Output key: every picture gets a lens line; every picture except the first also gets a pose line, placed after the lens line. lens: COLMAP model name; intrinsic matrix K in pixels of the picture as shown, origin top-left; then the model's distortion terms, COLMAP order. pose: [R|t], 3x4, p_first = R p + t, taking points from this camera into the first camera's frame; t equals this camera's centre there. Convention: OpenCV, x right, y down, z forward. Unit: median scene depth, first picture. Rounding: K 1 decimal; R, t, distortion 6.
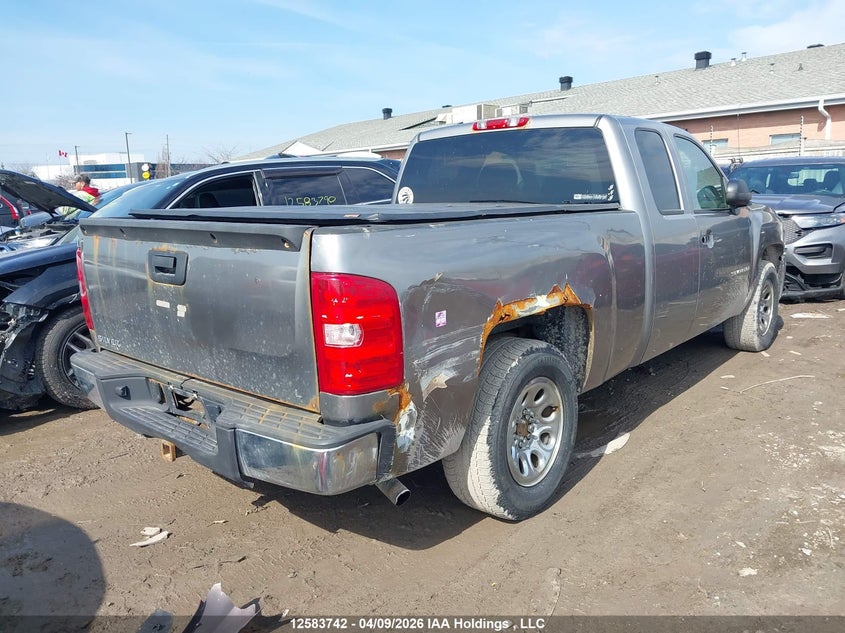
lens RADIAL K [[681.3, 0, 424.2], [0, 681.3, 318.3], [0, 0, 1]] dist [0.003064, -0.006301]
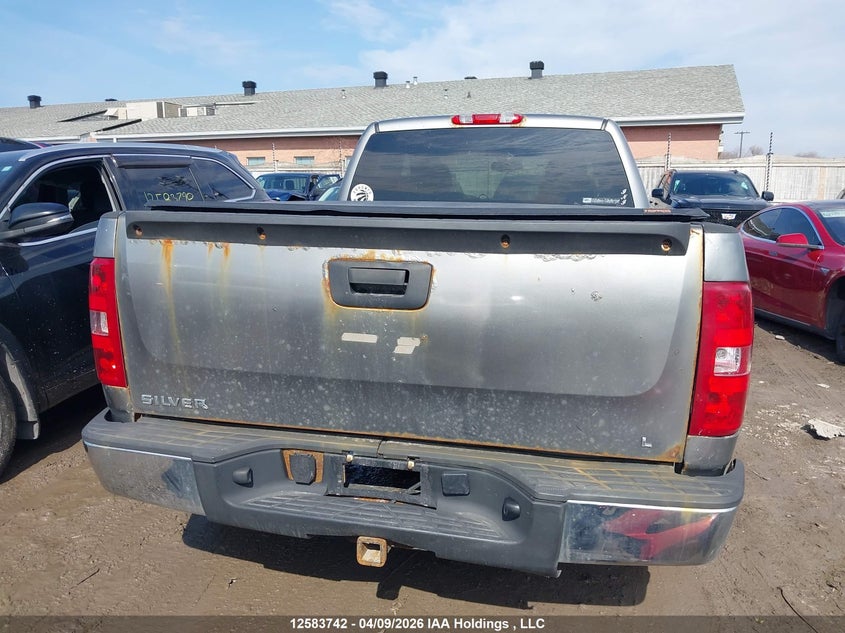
lens RADIAL K [[681.3, 0, 422.8], [0, 681.3, 317.5], [0, 0, 1]] dist [0.003064, -0.006301]
pose [[0.883927, -0.052559, 0.464663, -0.400057], [0.058530, 0.998284, 0.001577, -0.024046], [-0.463948, 0.025803, 0.885486, 0.227601]]
